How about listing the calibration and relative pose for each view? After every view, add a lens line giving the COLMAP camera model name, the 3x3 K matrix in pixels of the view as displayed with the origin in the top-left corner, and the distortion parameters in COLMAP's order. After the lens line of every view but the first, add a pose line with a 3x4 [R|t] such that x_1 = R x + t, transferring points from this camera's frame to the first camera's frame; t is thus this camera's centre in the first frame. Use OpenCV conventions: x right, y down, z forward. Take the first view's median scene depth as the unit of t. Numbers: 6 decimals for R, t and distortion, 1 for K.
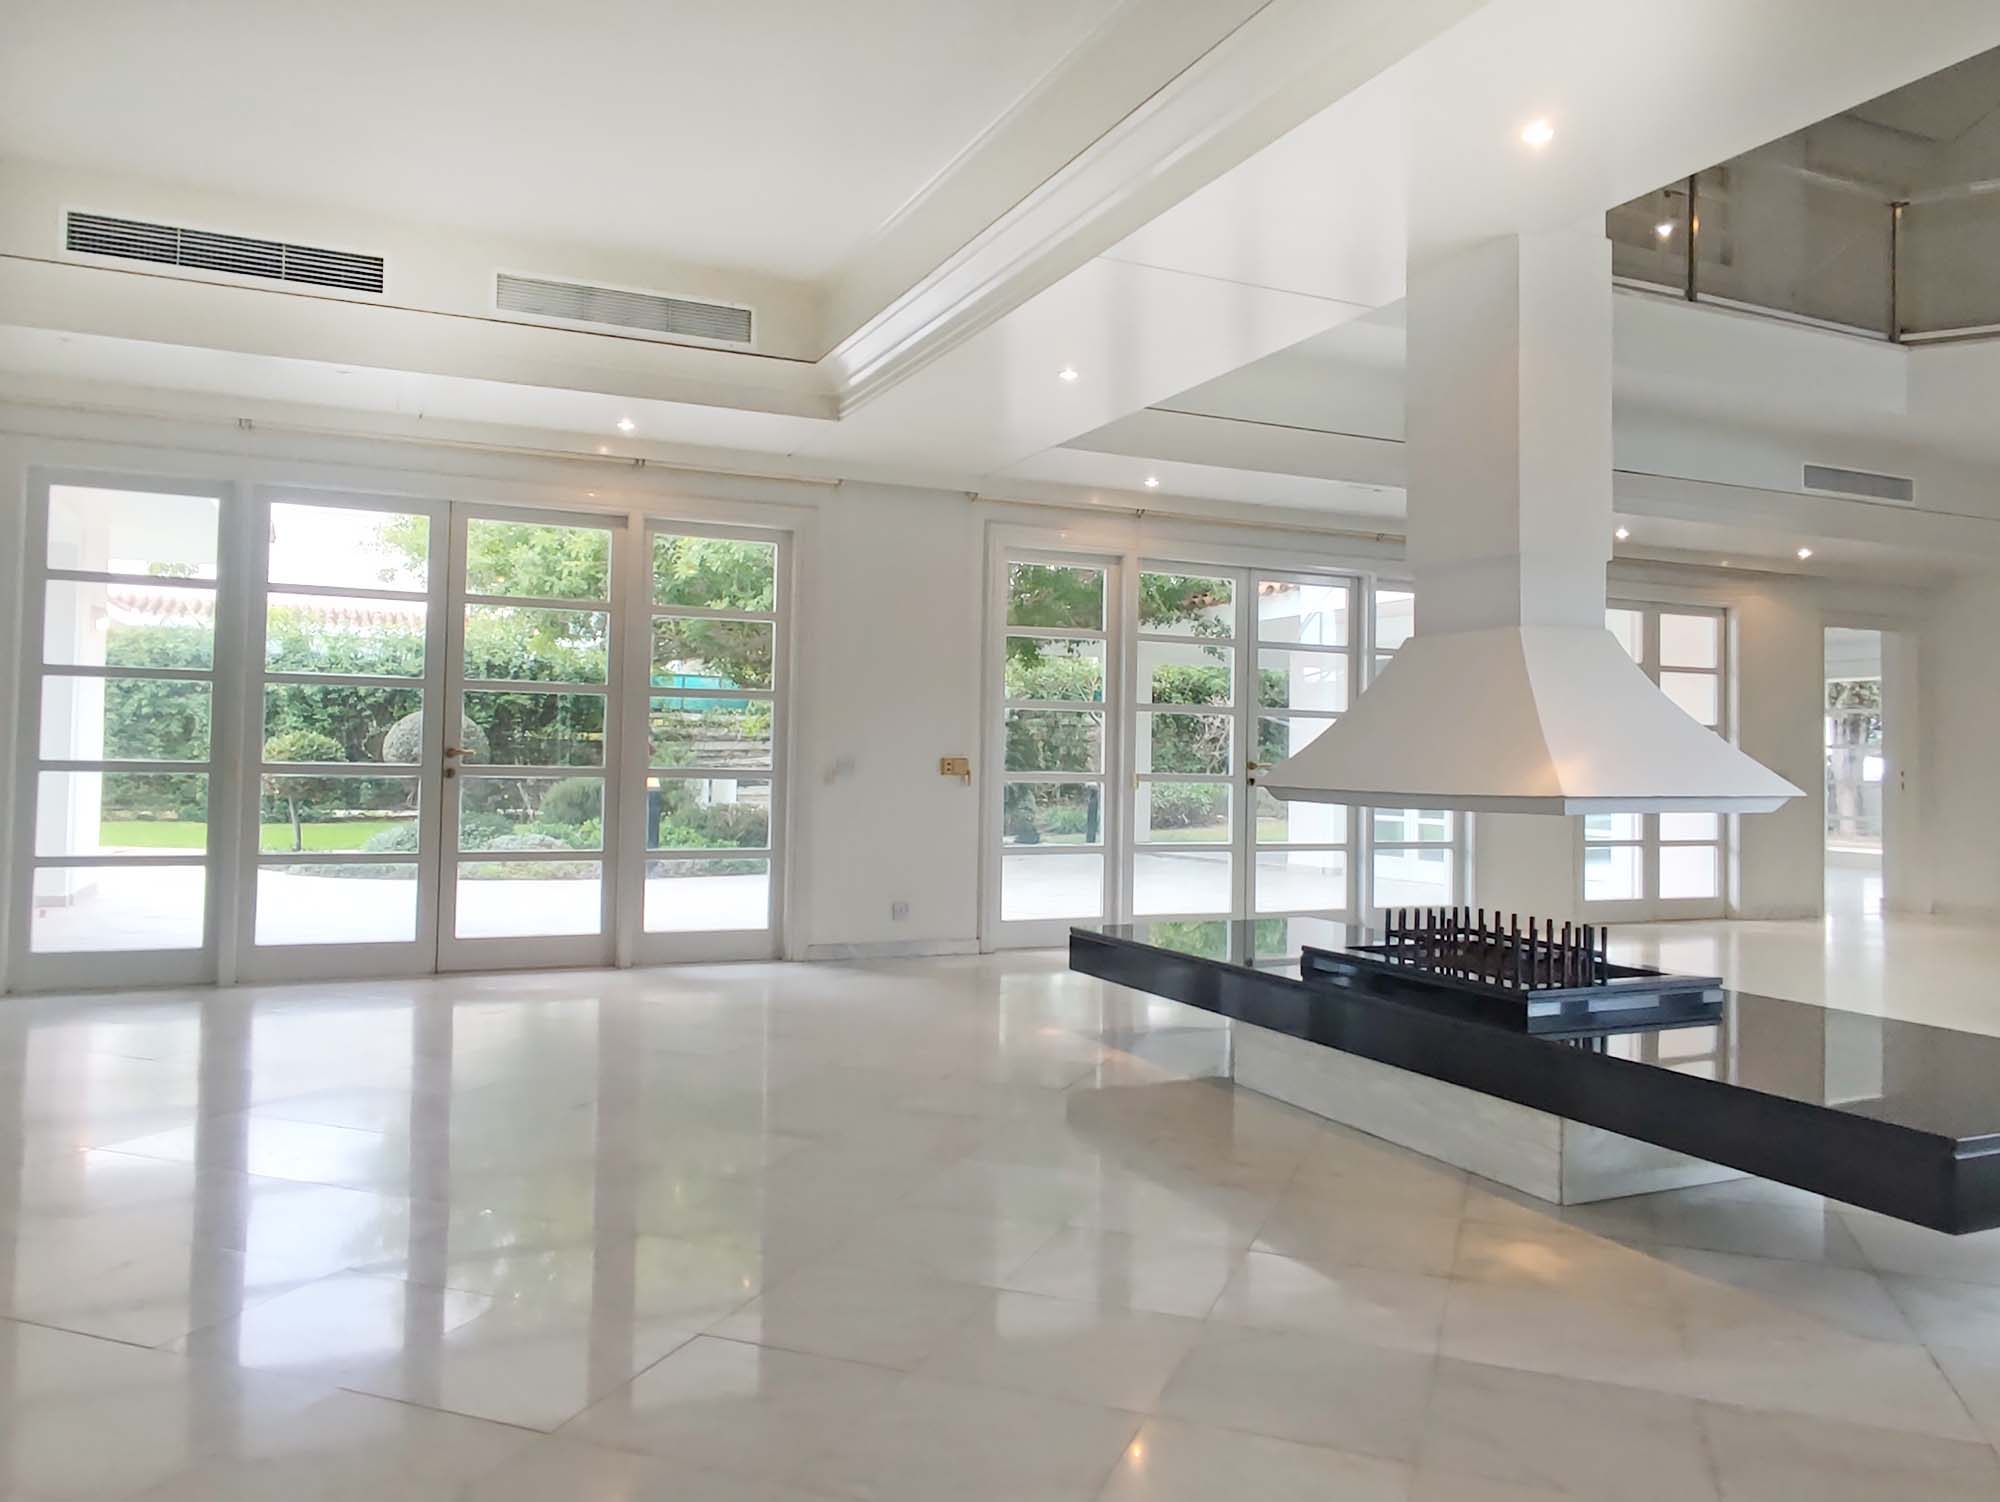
lens RADIAL K [[968.2, 0, 1000.0], [0, 968.2, 751.0], [0, 0, 1]] dist [0.003744, 0.000017]
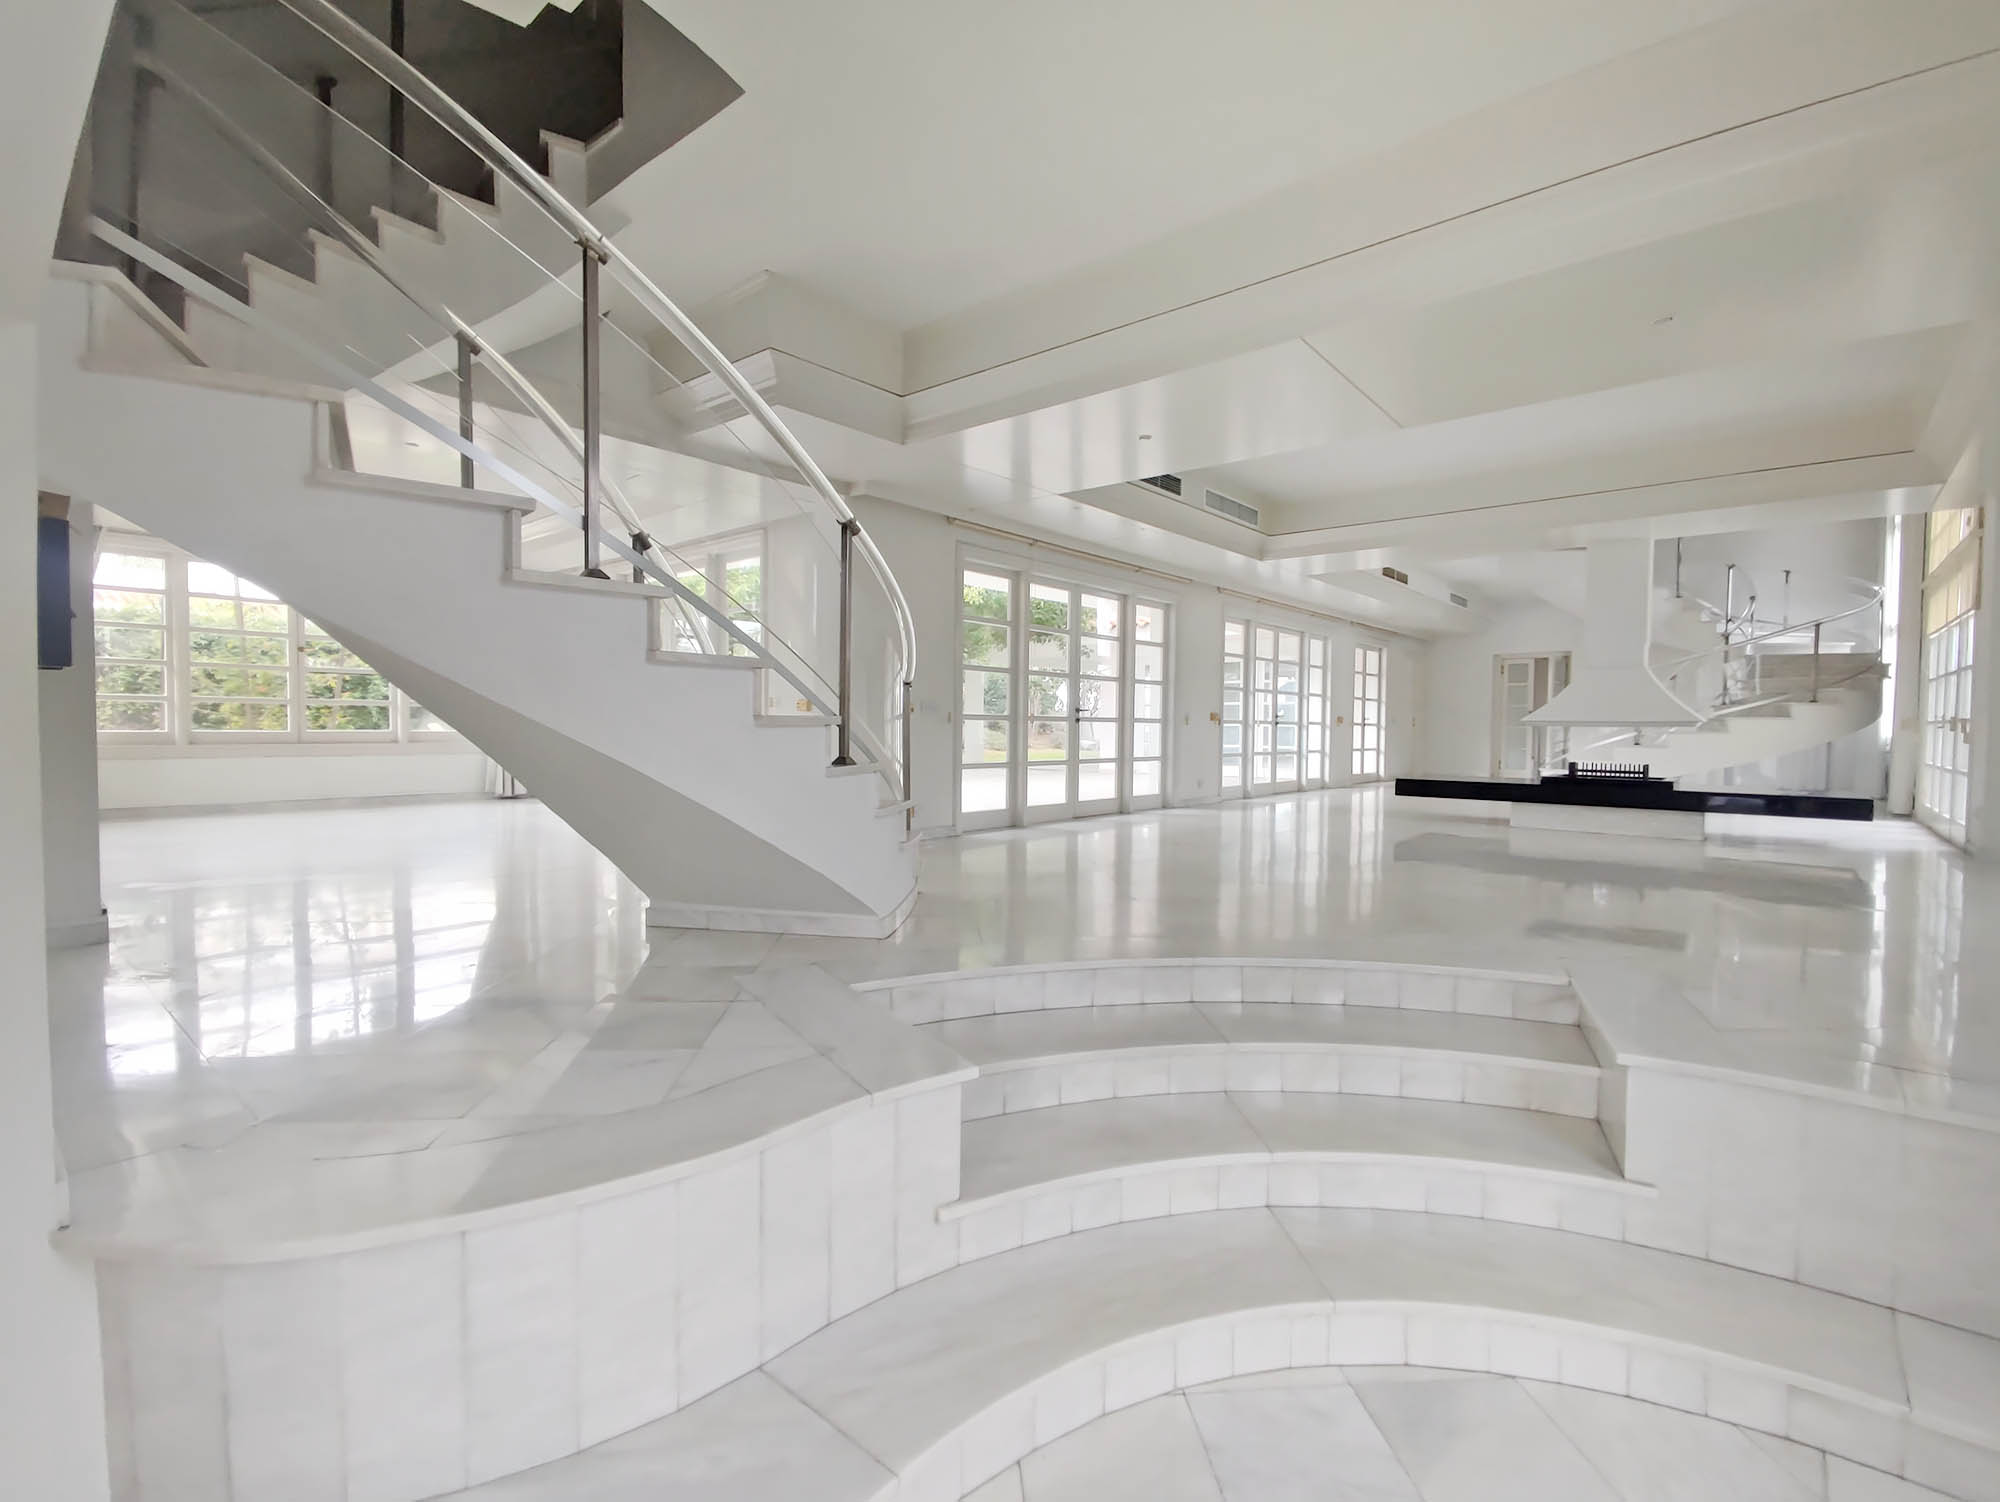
lens RADIAL K [[968.2, 0, 1000.0], [0, 968.2, 751.0], [0, 0, 1]] dist [0.003744, 0.000017]
pose [[0.818482, -0.016407, 0.574298, -1.390514], [-0.024115, 0.997730, 0.062874, -0.026786], [-0.574025, -0.065311, 0.816229, -0.410737]]
